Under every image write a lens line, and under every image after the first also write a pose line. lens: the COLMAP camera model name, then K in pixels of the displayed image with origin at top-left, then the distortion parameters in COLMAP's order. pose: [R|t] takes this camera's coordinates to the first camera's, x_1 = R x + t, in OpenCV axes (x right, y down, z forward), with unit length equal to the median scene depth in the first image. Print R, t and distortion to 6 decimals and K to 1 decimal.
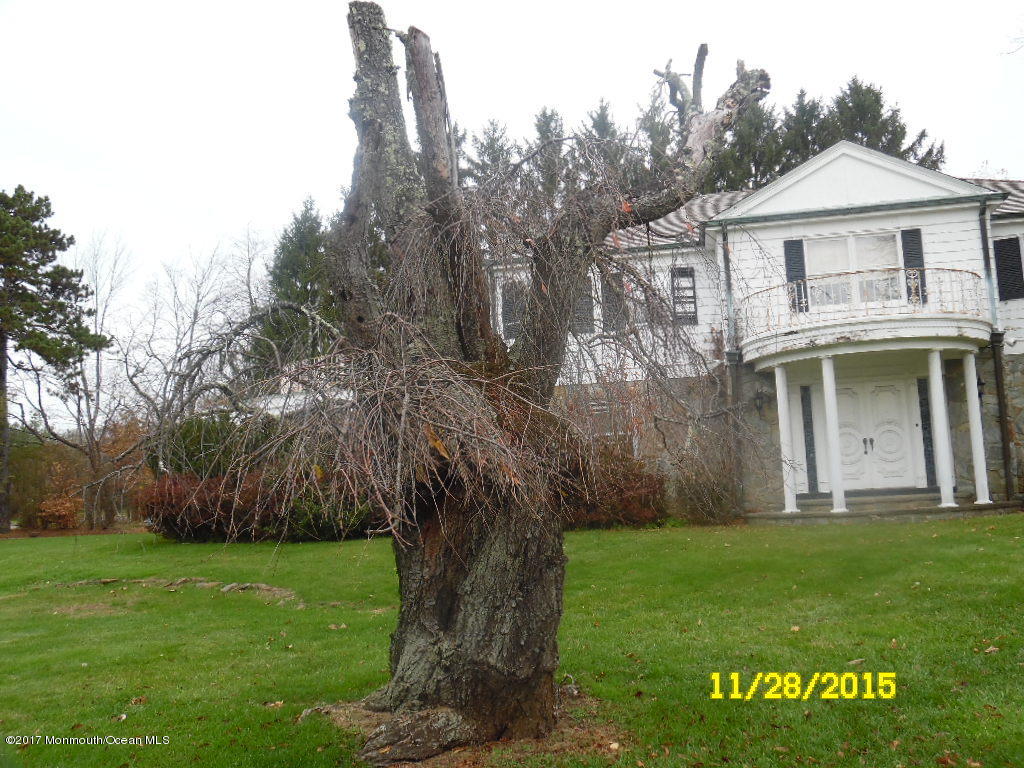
lens RADIAL K [[956.8, 0, 512.2], [0, 956.8, 367.2], [0, 0, 1]] dist [-0.000188, -0.003170]
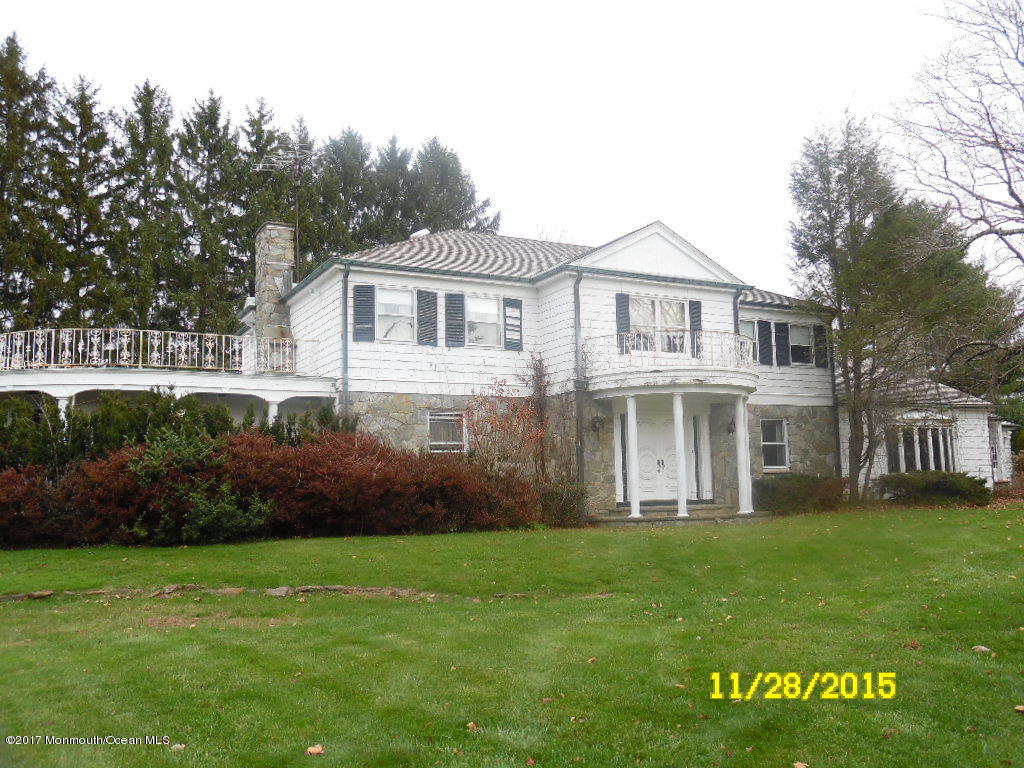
lens RADIAL K [[974.5, 0, 512.0], [0, 974.5, 384.0], [0, 0, 1]] dist [-0.002558, 0.006376]
pose [[0.776315, 0.104884, 0.621558, -0.574531], [-0.100486, 0.994042, -0.042232, 0.047565], [-0.622284, -0.029673, 0.782229, 0.117249]]
